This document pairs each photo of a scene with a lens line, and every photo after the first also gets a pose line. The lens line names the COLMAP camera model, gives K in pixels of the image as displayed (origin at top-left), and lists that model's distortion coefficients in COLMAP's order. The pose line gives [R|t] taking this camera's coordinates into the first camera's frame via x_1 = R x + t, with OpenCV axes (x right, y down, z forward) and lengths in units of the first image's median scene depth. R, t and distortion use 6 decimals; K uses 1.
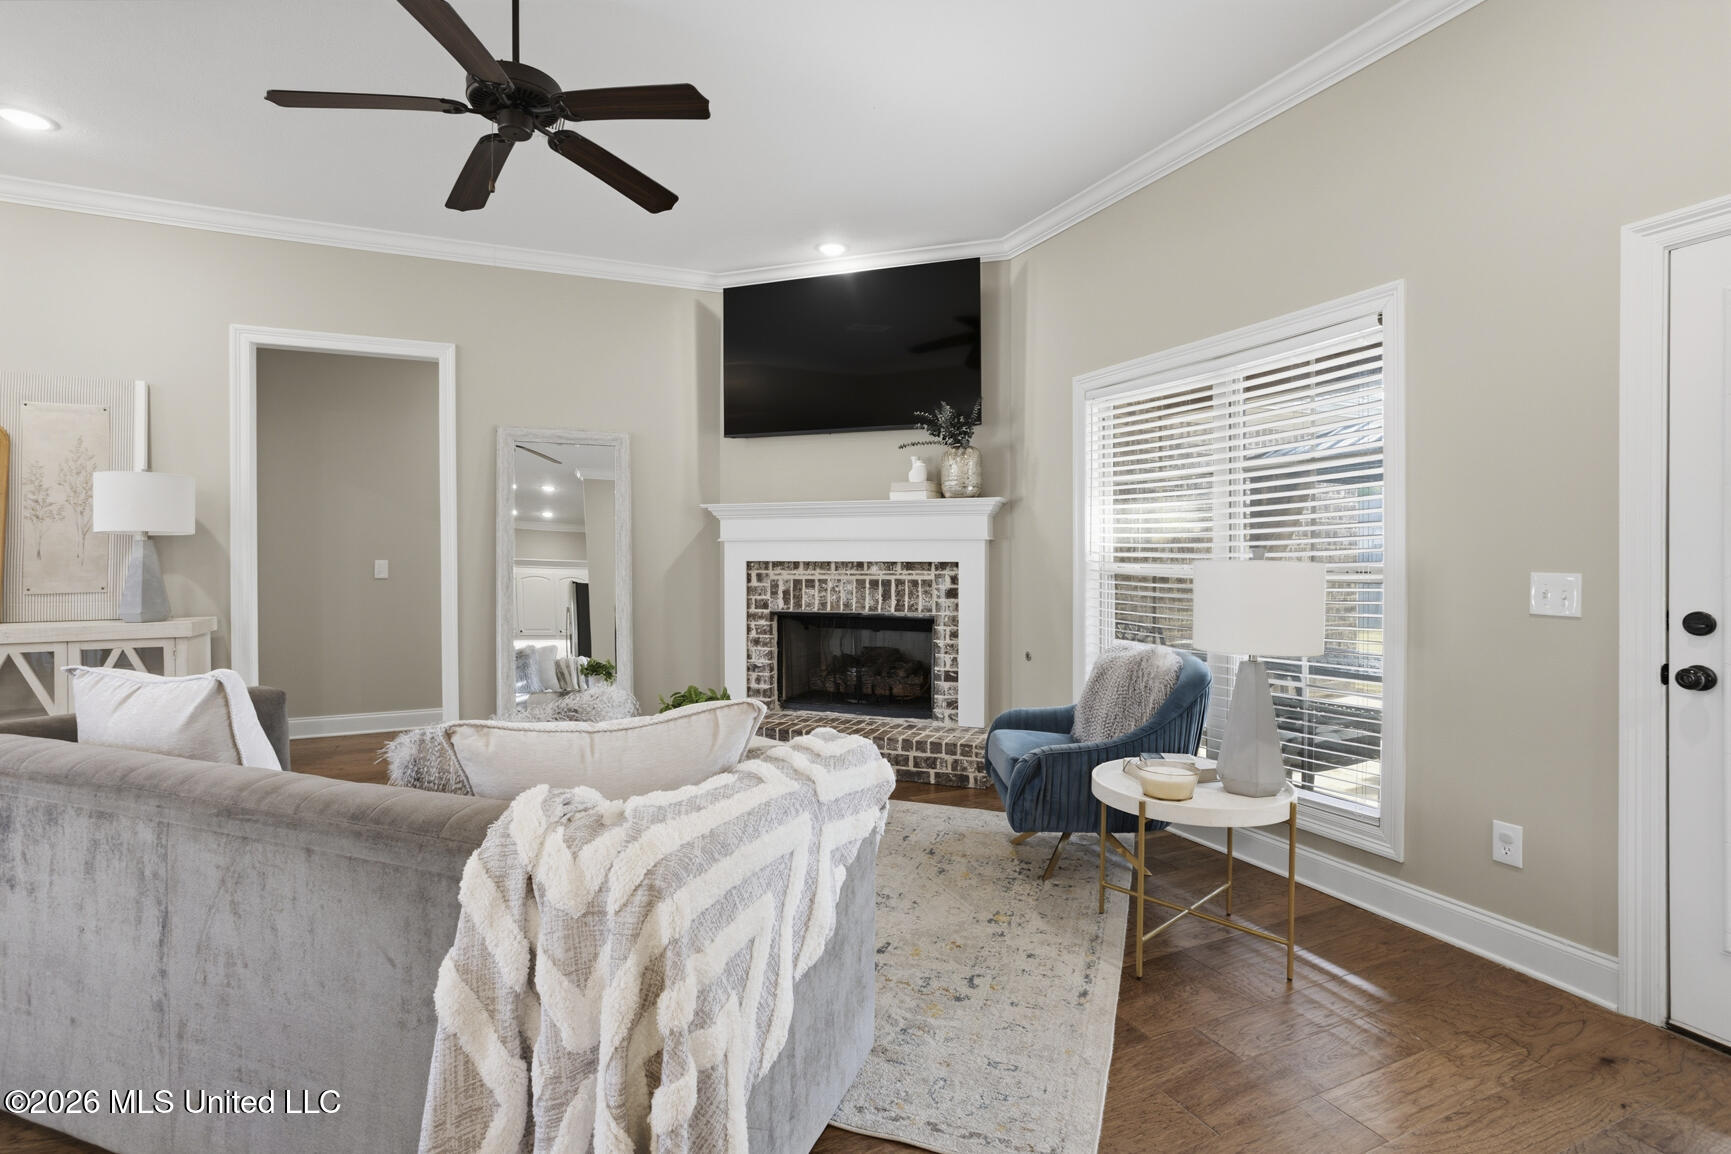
lens RADIAL K [[836.4, 0, 872.6], [0, 836.4, 557.5], [0, 0, 1]] dist [-0.045580, 0.024492]
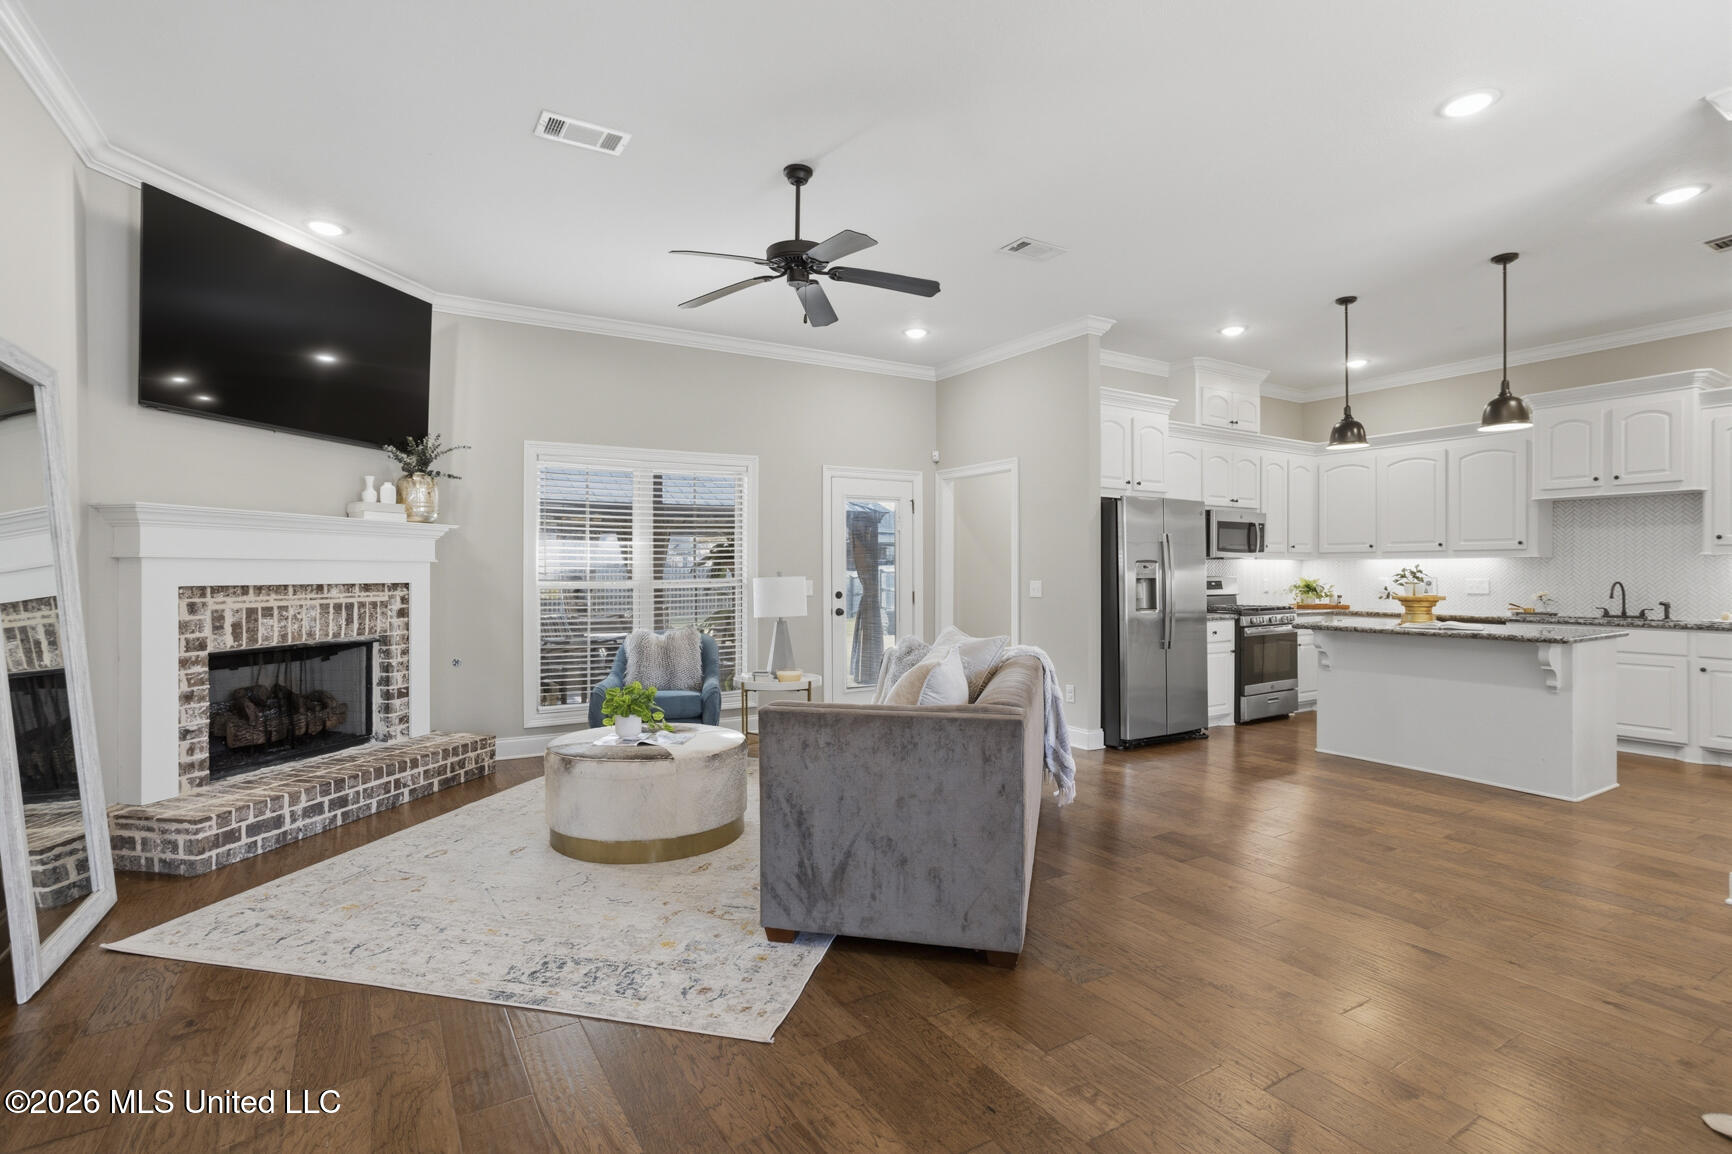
lens RADIAL K [[833.0, 0, 865.4], [0, 833.0, 571.6], [0, 0, 1]] dist [-0.043141, 0.025643]
pose [[-0.111923, 0.000942, 0.993716, -0.990470], [0.005273, 0.999986, -0.000354, -0.005055], [-0.993703, 0.005200, -0.111927, 0.541900]]
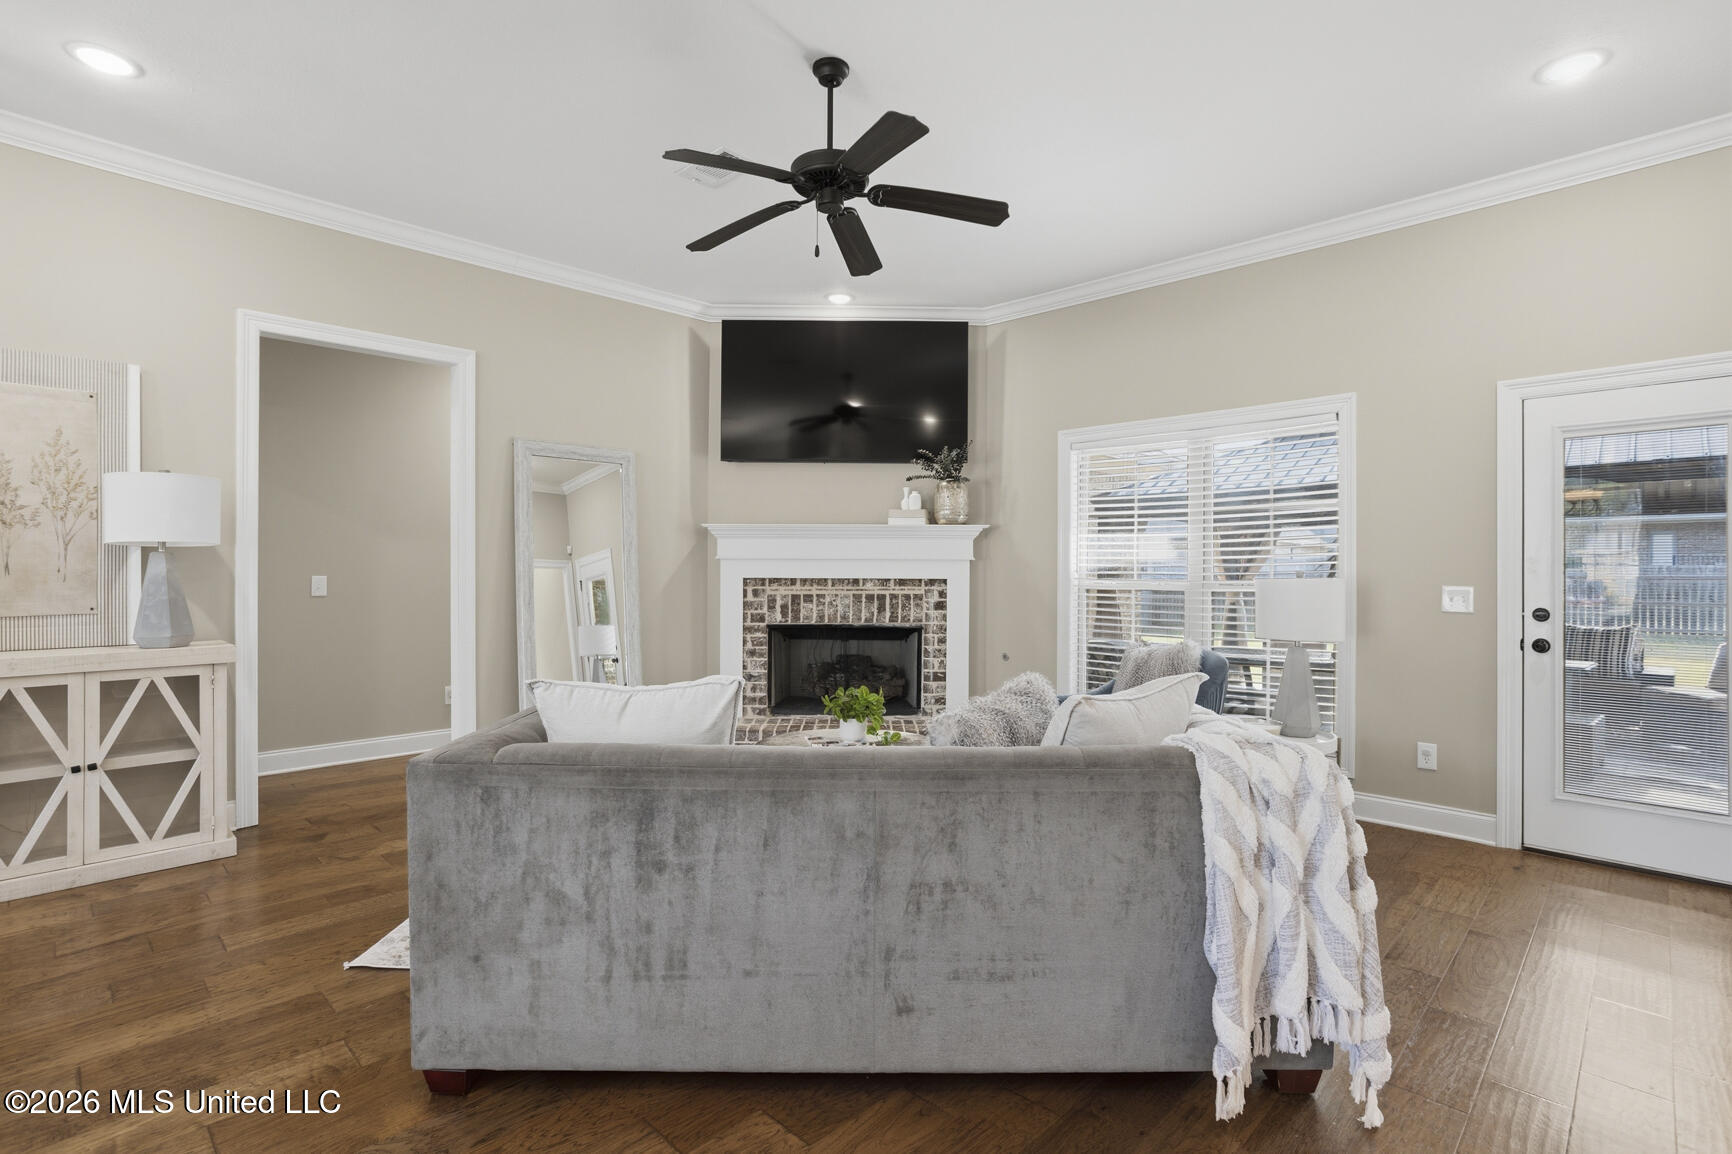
lens RADIAL K [[833.0, 0, 865.4], [0, 833.0, 571.6], [0, 0, 1]] dist [-0.043141, 0.025643]
pose [[0.935624, 0.004170, 0.352974, -0.414916], [-0.003097, 0.999989, -0.003606, -0.000203], [-0.352985, 0.002280, 0.935626, -0.054157]]
